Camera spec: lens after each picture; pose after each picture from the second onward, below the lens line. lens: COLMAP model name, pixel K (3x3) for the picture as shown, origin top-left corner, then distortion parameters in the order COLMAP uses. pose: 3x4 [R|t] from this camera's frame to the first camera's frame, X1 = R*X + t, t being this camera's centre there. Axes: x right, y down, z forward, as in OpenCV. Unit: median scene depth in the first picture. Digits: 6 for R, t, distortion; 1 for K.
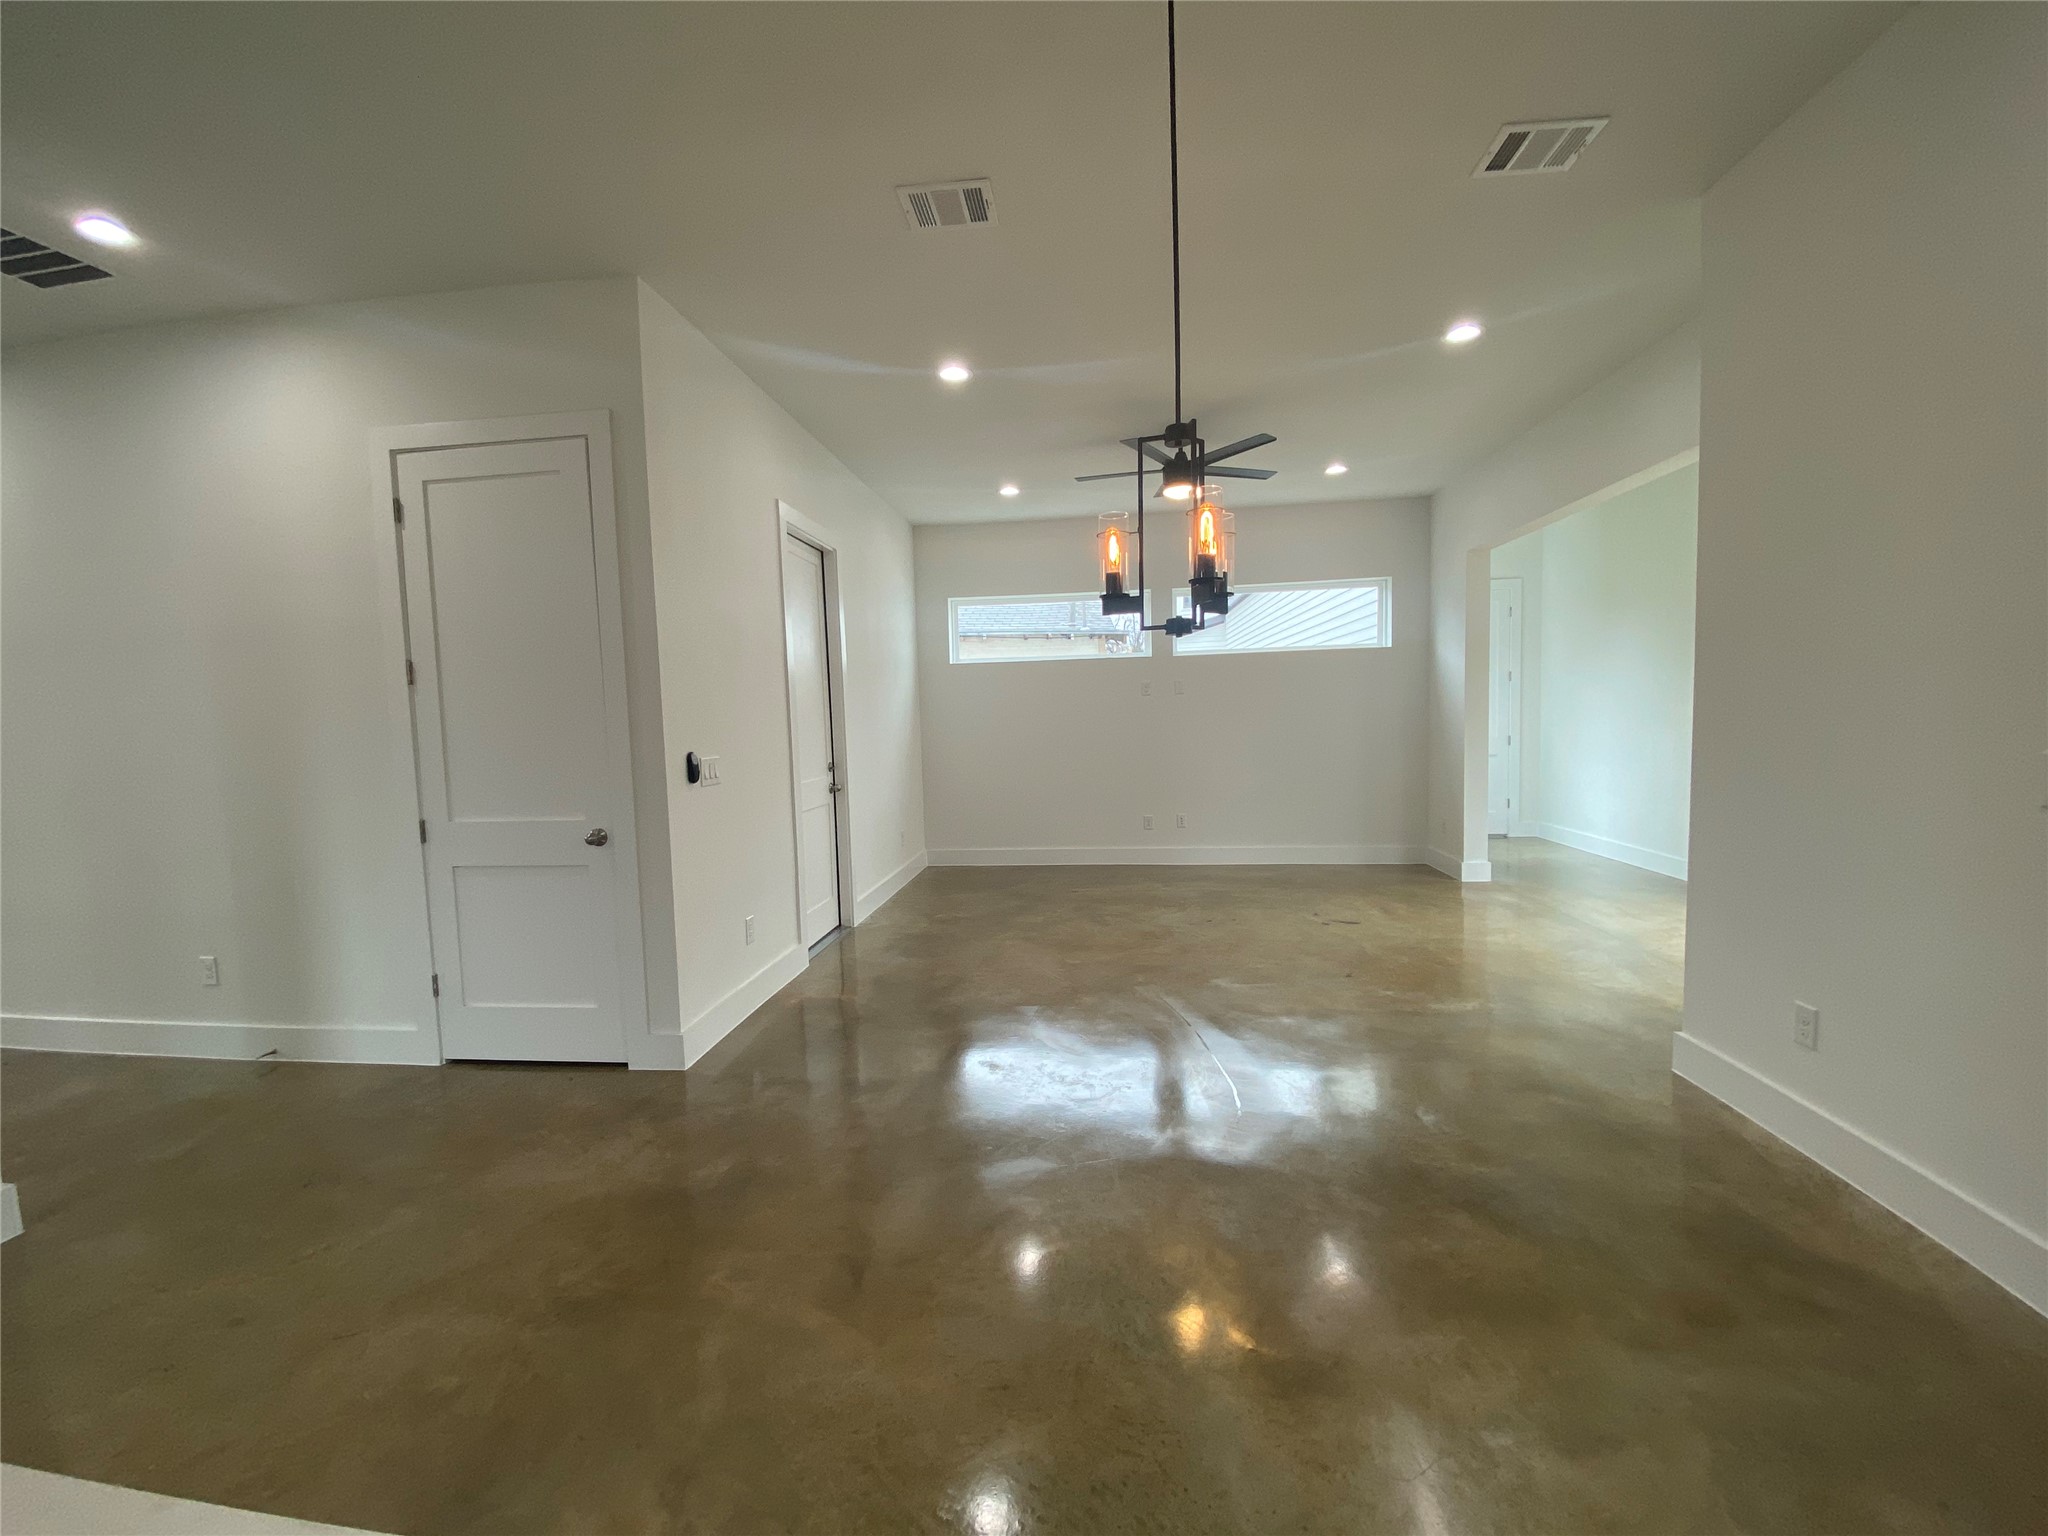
lens RADIAL K [[835.5, 0, 1006.5], [0, 835.5, 769.1], [0, 0, 1]] dist [0.003481, -0.006137]
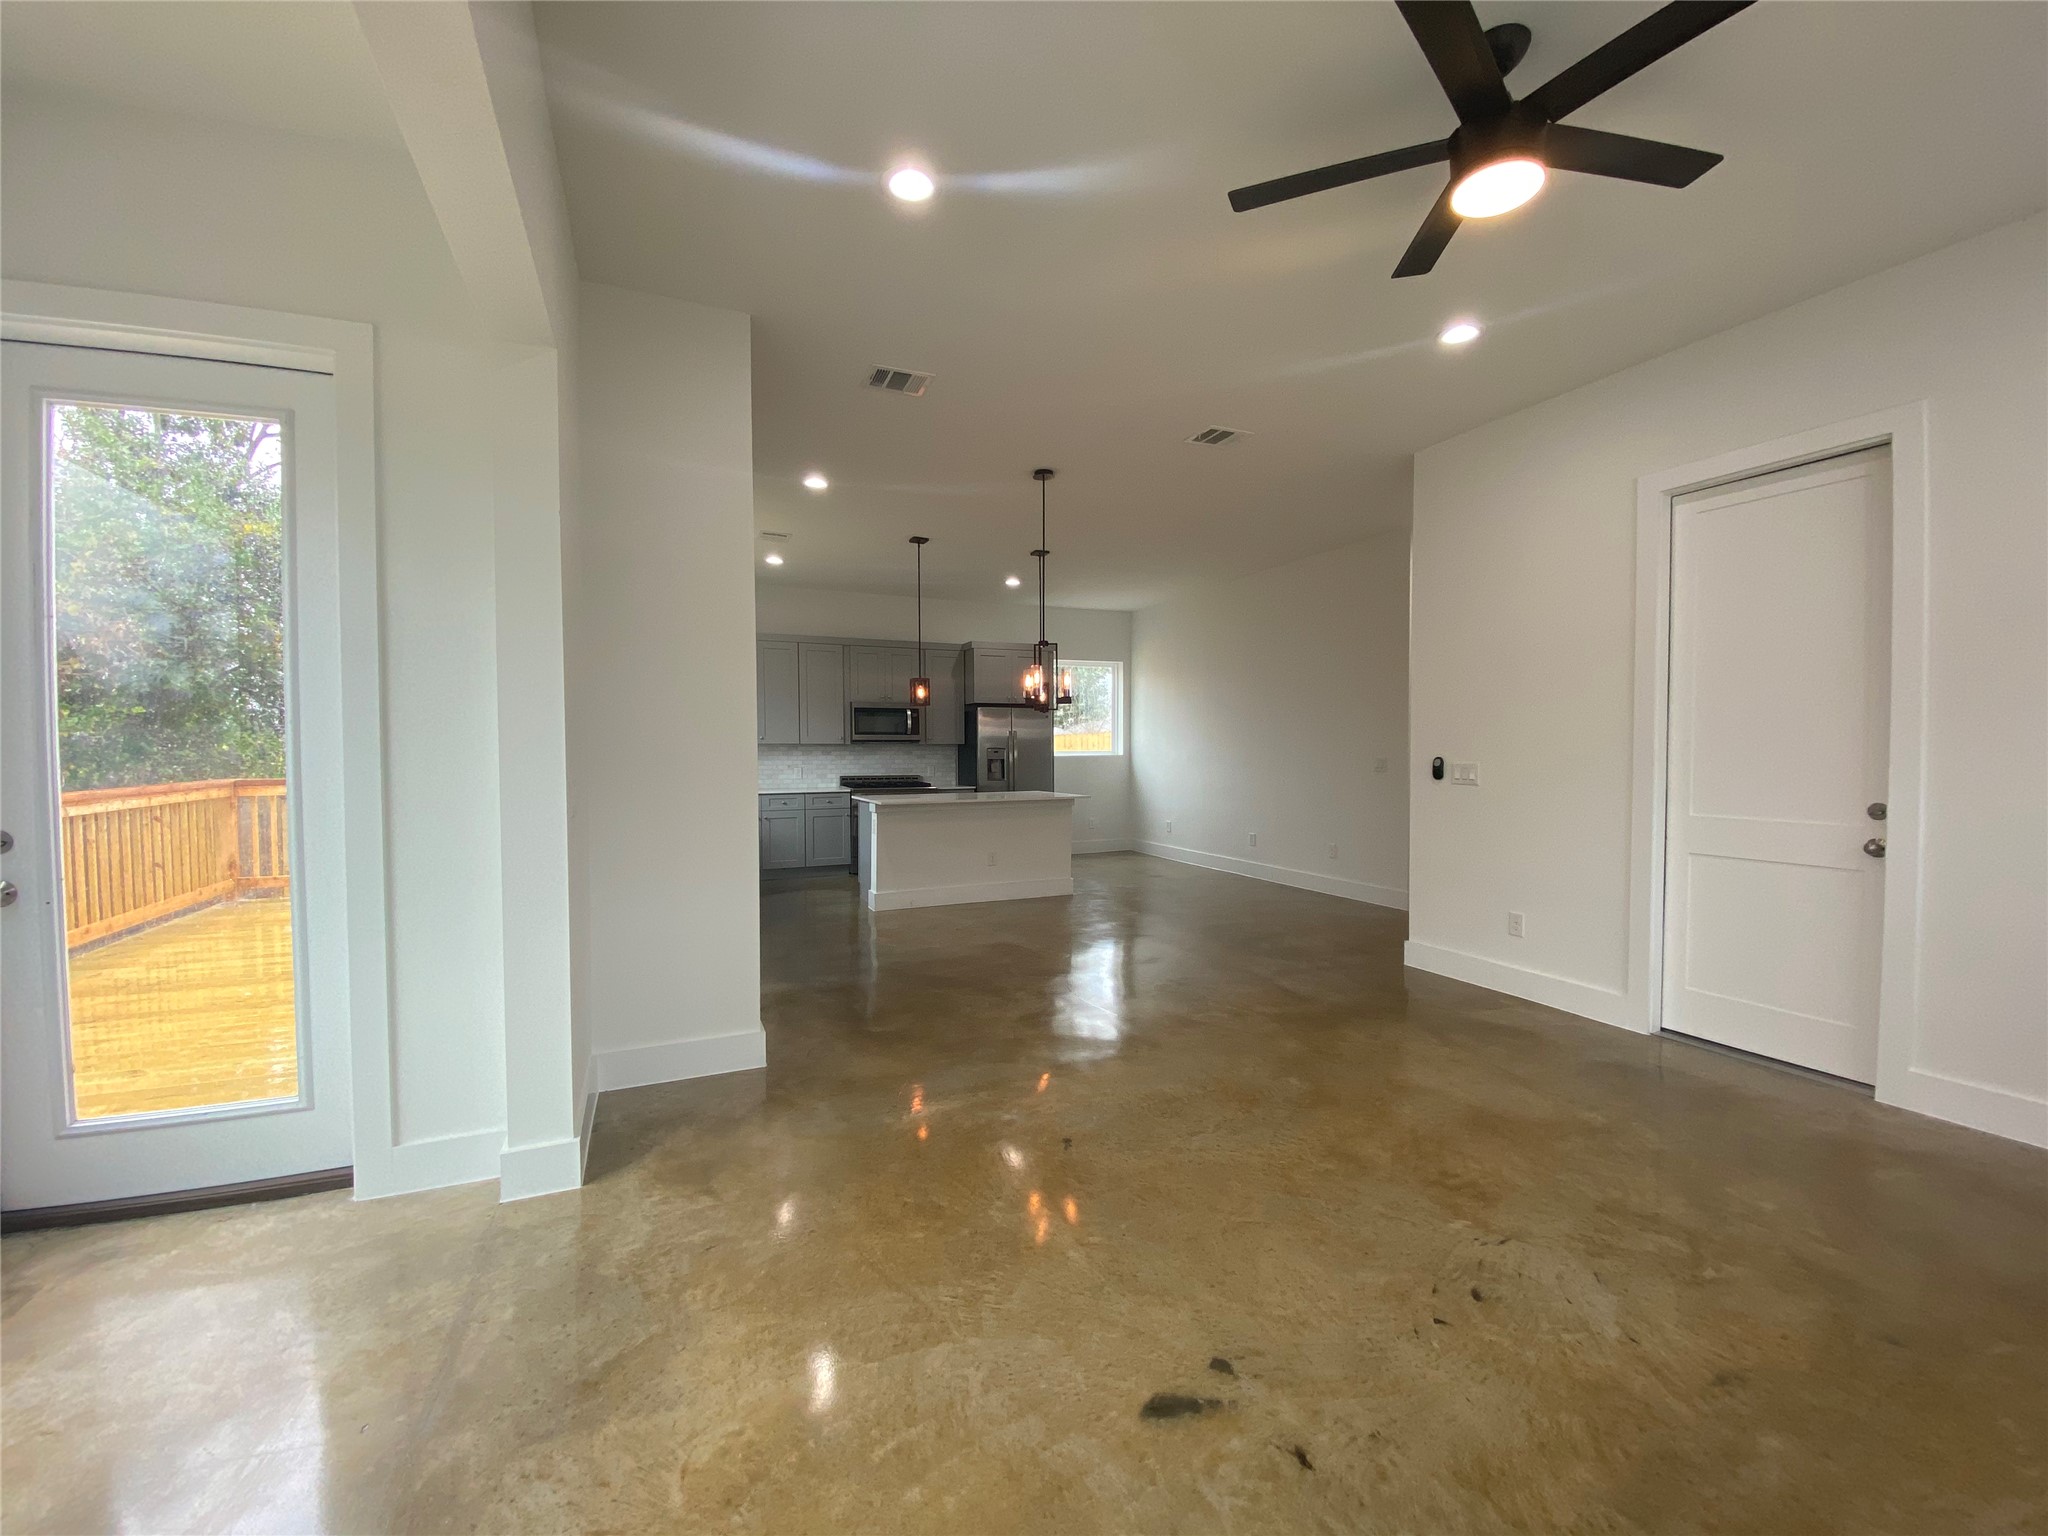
lens RADIAL K [[835.5, 0, 1015.9], [0, 835.5, 774.0], [0, 0, 1]] dist [0.003481, -0.006137]
pose [[-0.867123, 0.047924, -0.495784, 0.827642], [-0.004778, 0.994514, 0.104490, -0.122345], [0.498072, 0.092975, -0.862137, 1.662009]]
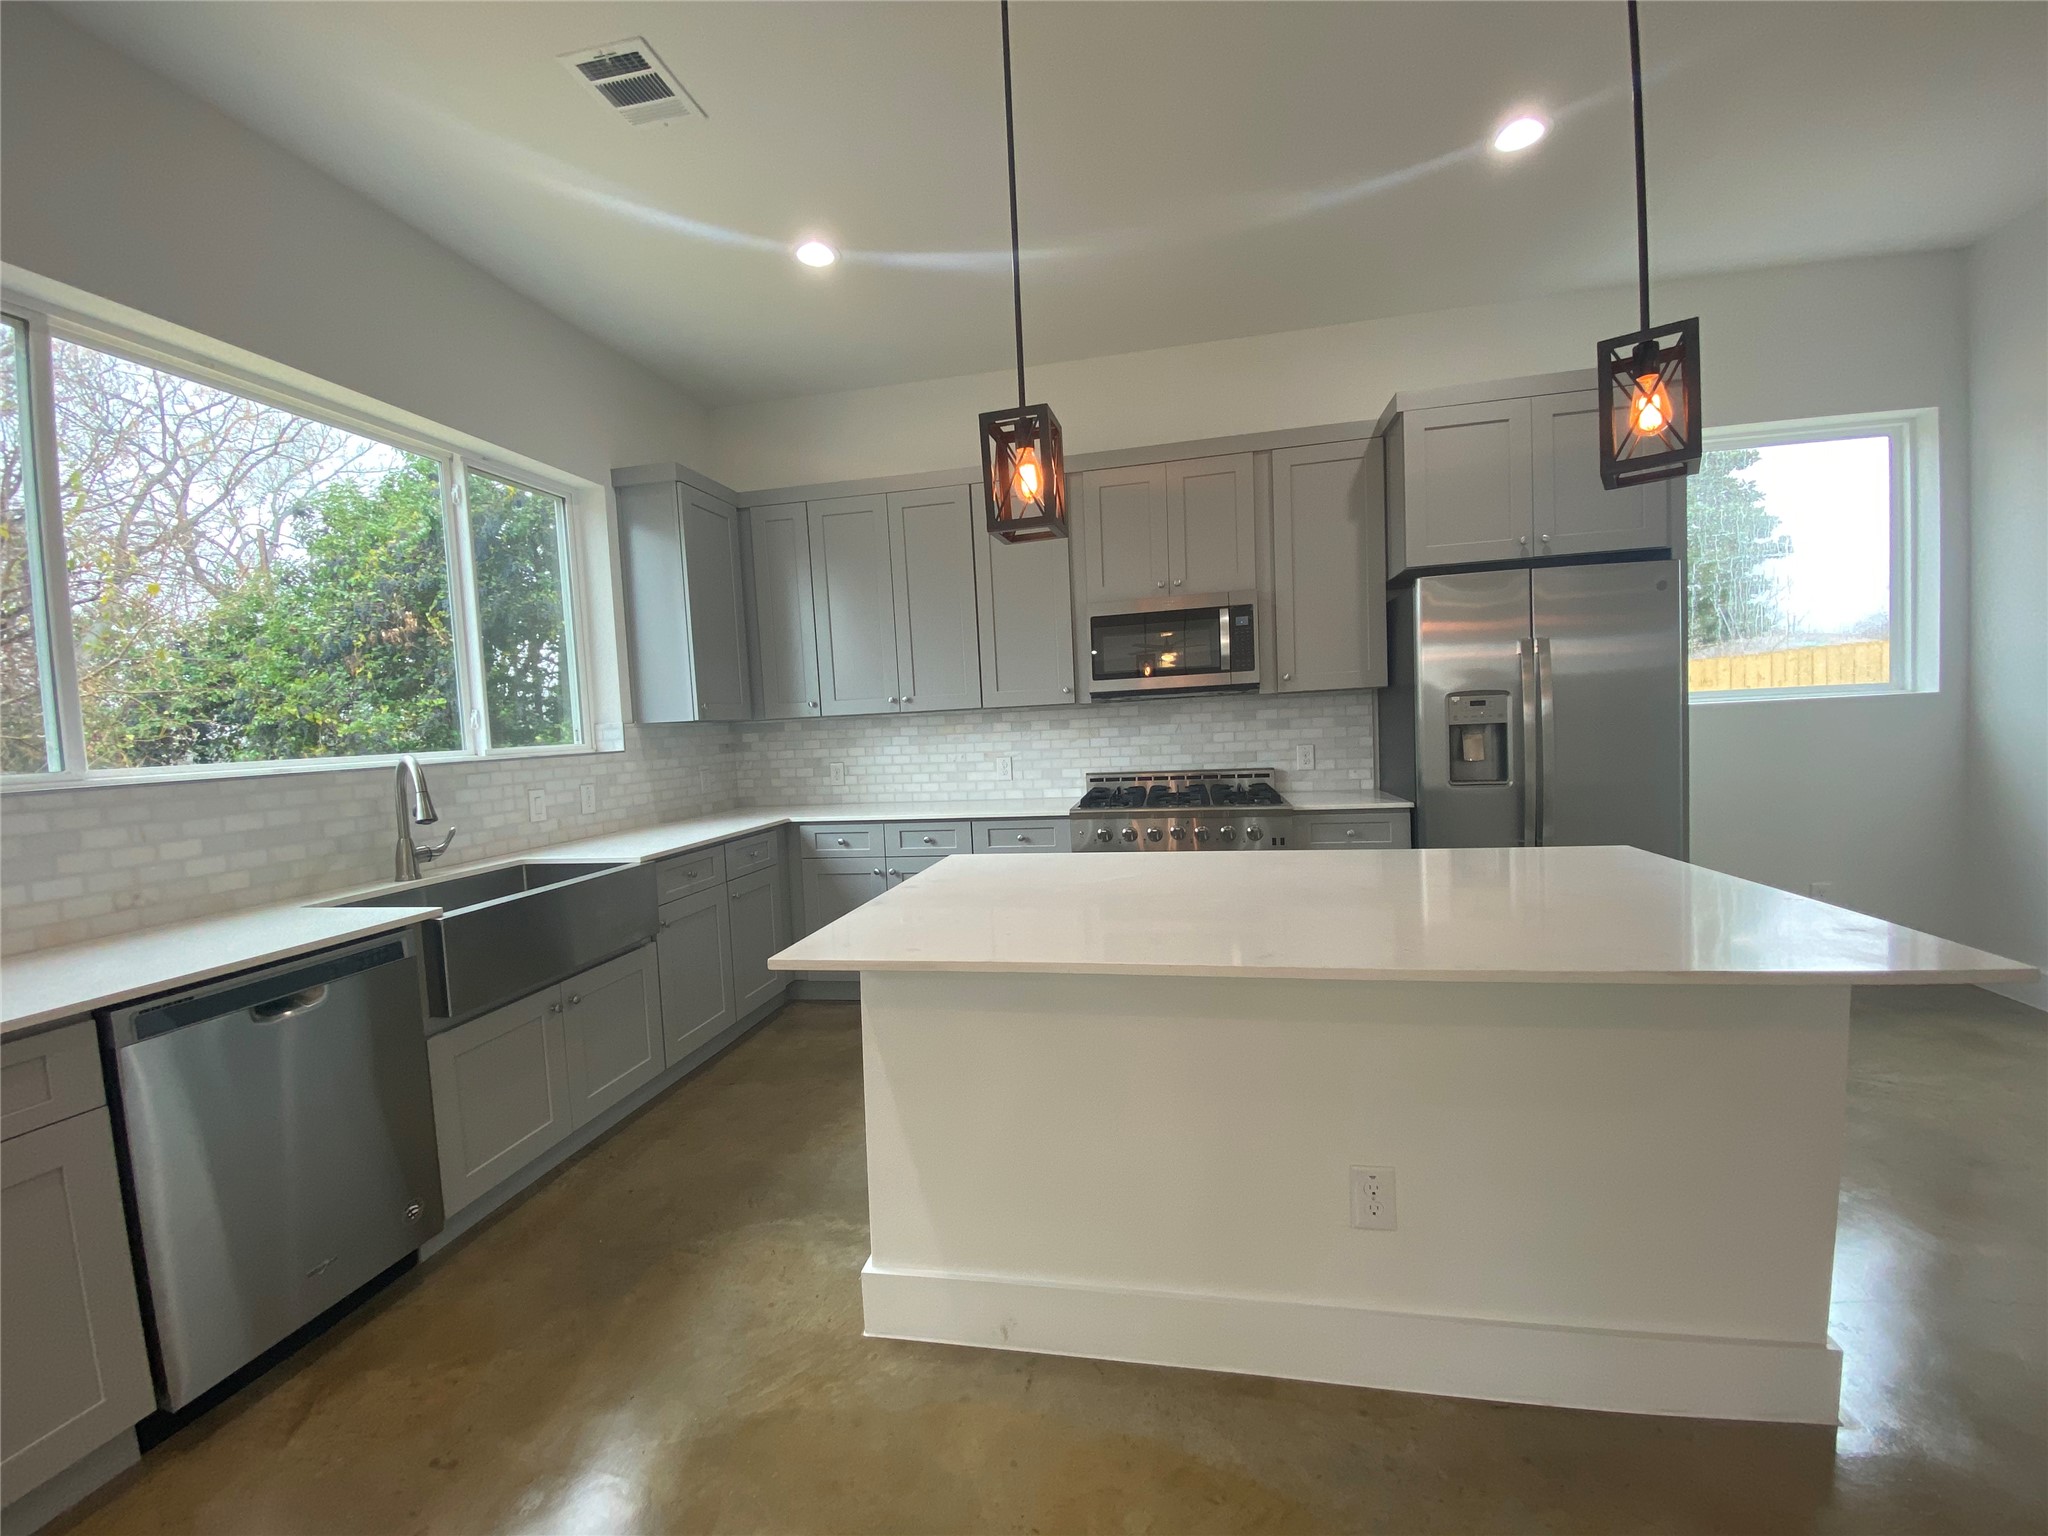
lens RADIAL K [[835.5, 0, 1032.3], [0, 835.5, 764.3], [0, 0, 1]] dist [0.003481, -0.006137]
pose [[-0.993945, 0.072144, 0.082876, 0.073428], [0.081868, 0.989313, 0.120658, -0.015352], [-0.073286, 0.126712, -0.989229, 0.453665]]
